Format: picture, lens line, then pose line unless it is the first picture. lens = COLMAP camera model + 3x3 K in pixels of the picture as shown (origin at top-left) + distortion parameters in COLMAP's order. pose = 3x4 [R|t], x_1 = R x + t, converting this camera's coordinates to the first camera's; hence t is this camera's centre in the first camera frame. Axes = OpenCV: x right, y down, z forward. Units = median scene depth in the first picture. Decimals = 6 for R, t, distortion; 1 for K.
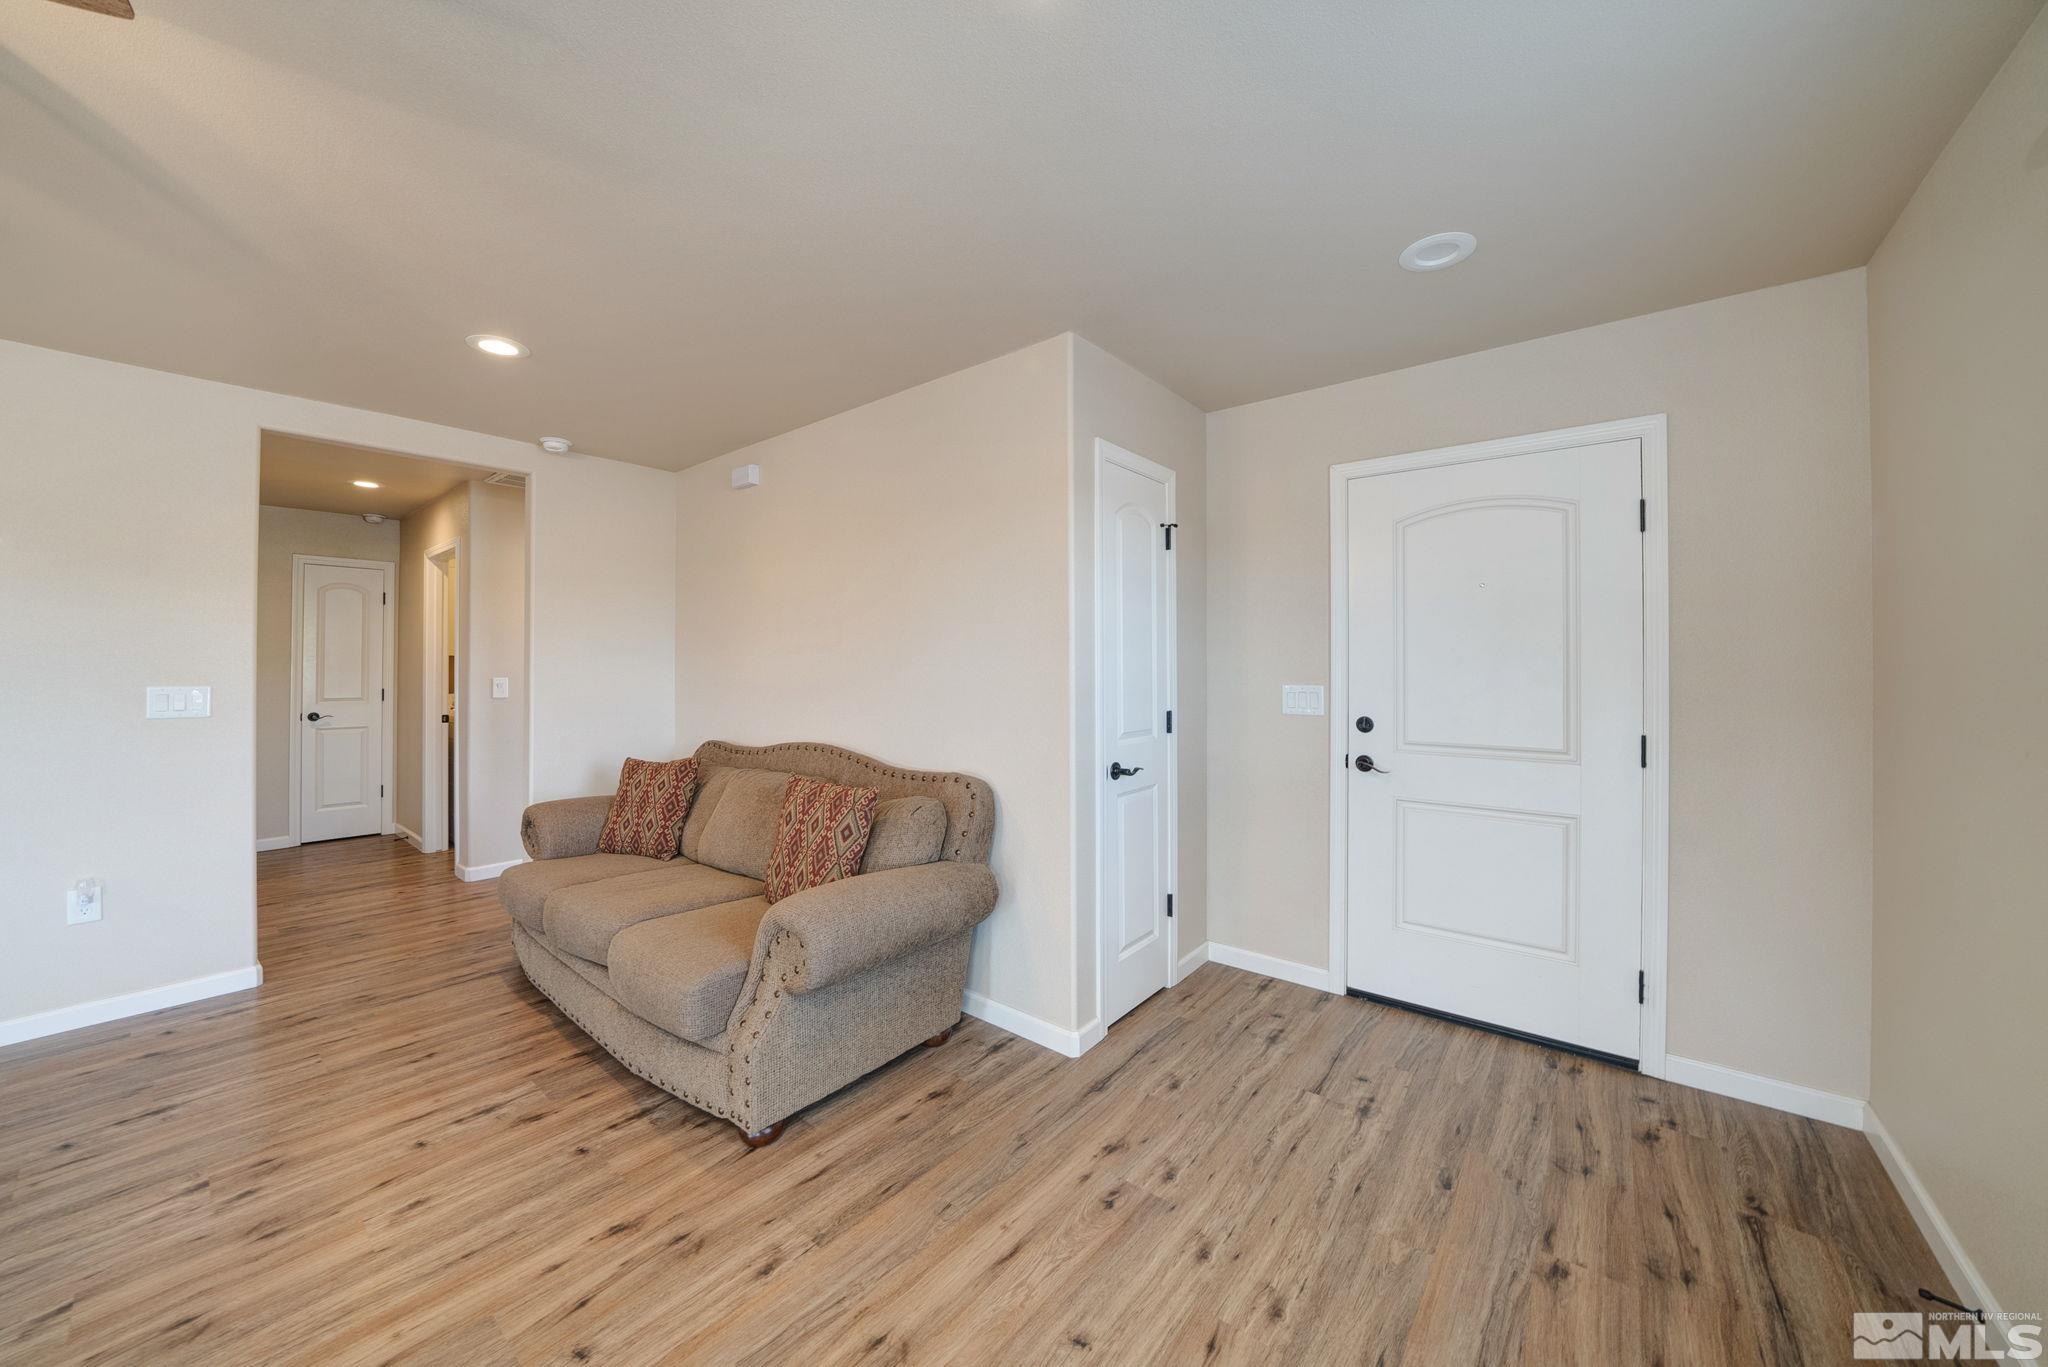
lens RADIAL K [[750.7, 0, 1021.5], [0, 750.7, 661.5], [0, 0, 1]] dist [-0.022080, 0.002958]
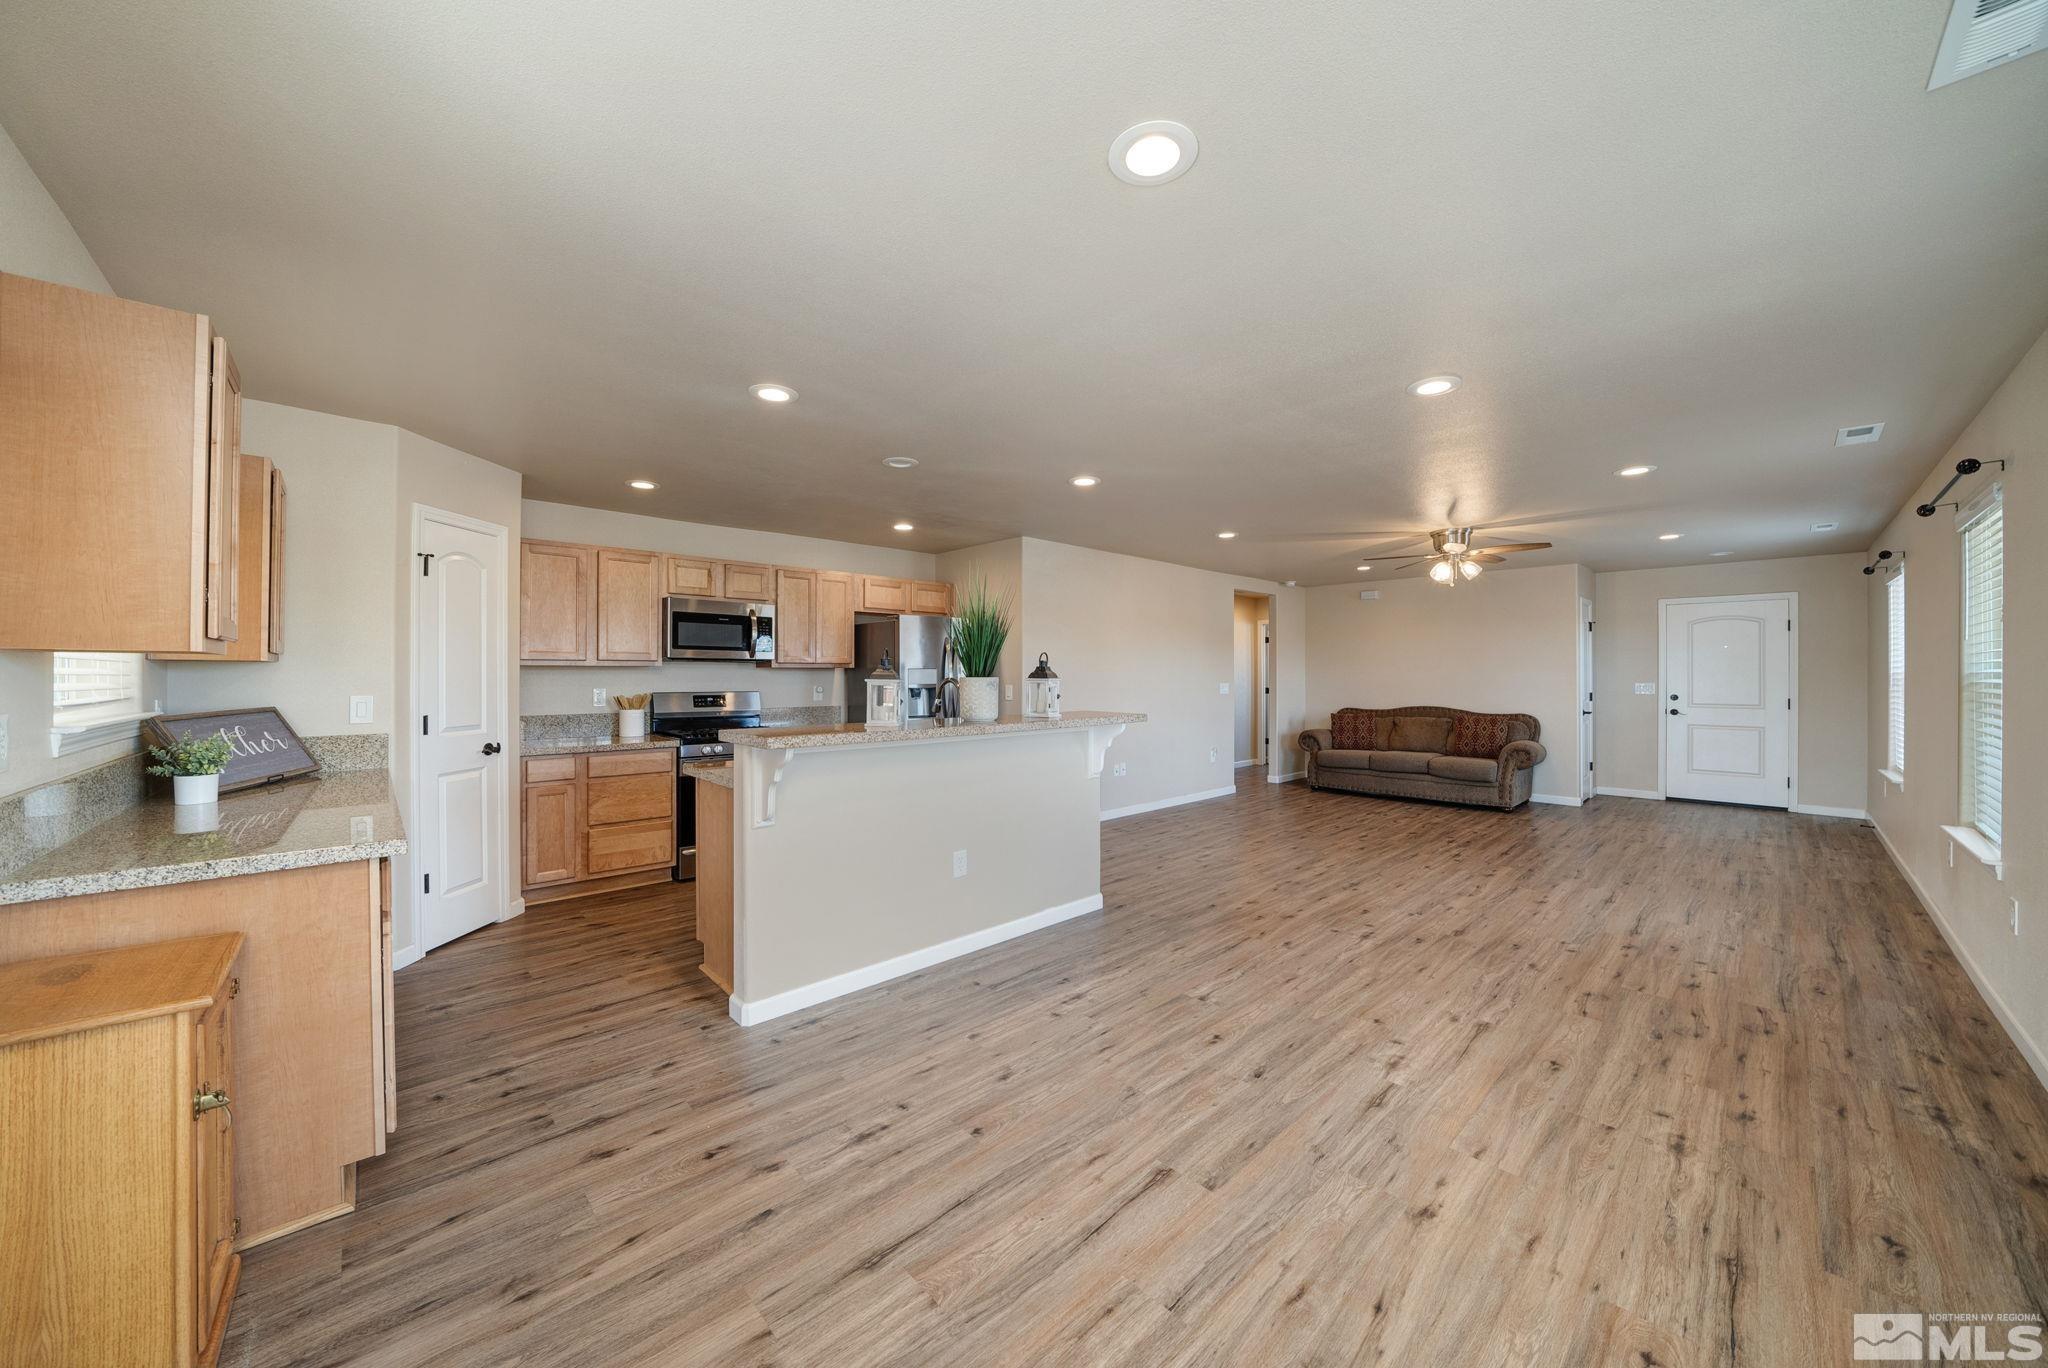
lens RADIAL K [[723.6, 0, 1018.0], [0, 723.6, 679.4], [0, 0, 1]] dist [-0.019133, 0.000109]
pose [[0.990381, -0.001501, -0.138356, -1.943160], [0.003016, 0.999938, 0.010738, -0.019288], [0.138332, -0.011052, 0.990324, -2.371791]]
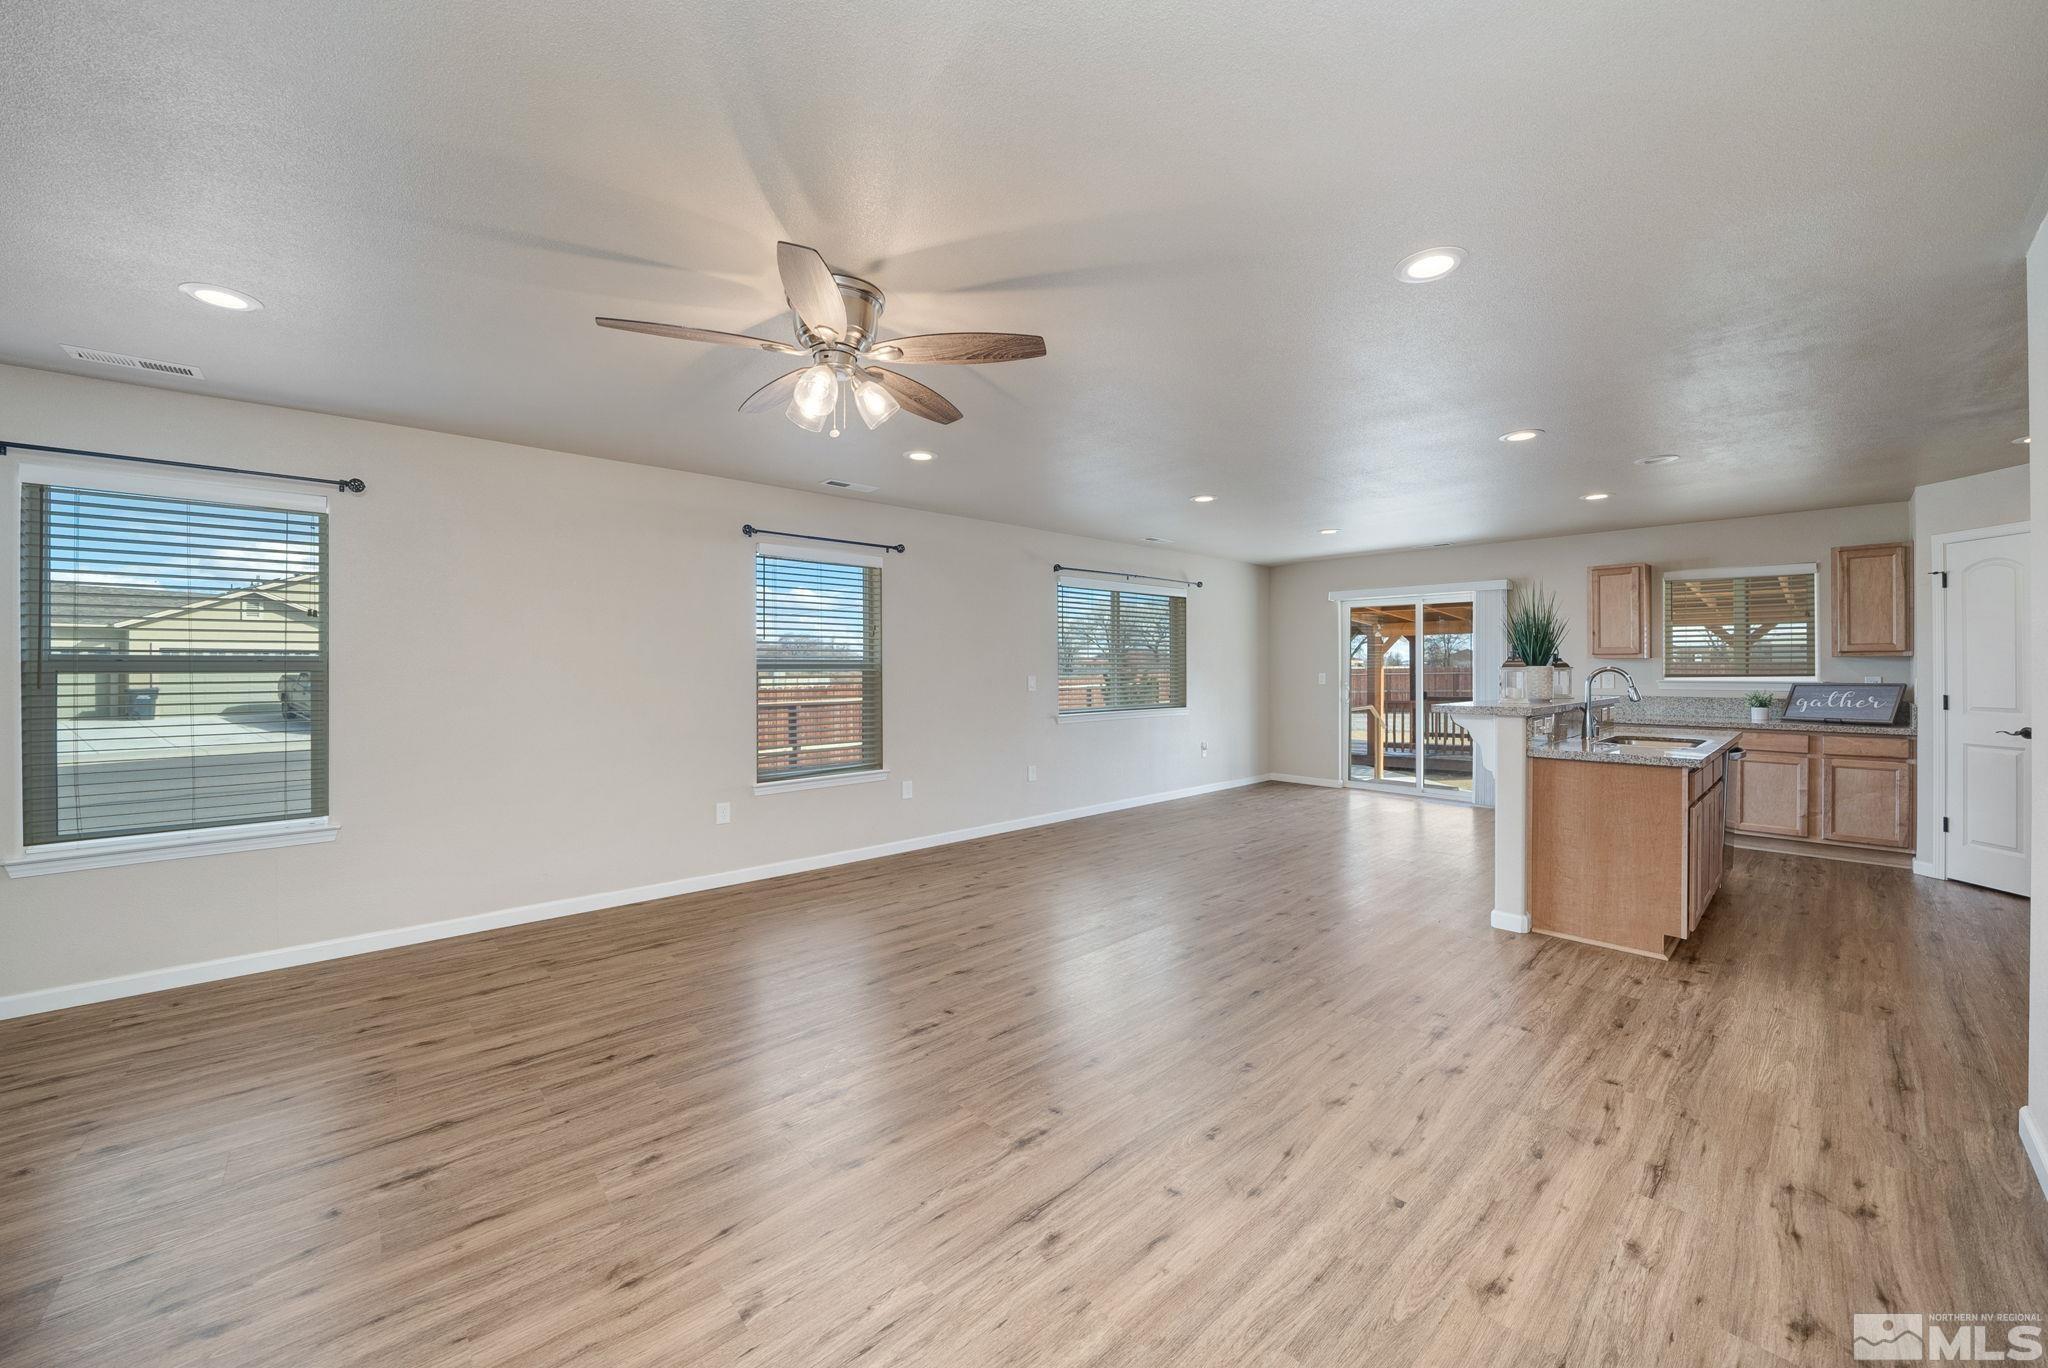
lens RADIAL K [[750.7, 0, 1021.5], [0, 750.7, 662.0], [0, 0, 1]] dist [-0.022080, 0.002958]
pose [[-0.988460, 0.001736, 0.151472, -1.180945], [0.000141, 0.999944, -0.010543, -0.000749], [-0.151482, -0.010400, -0.988405, 1.339690]]
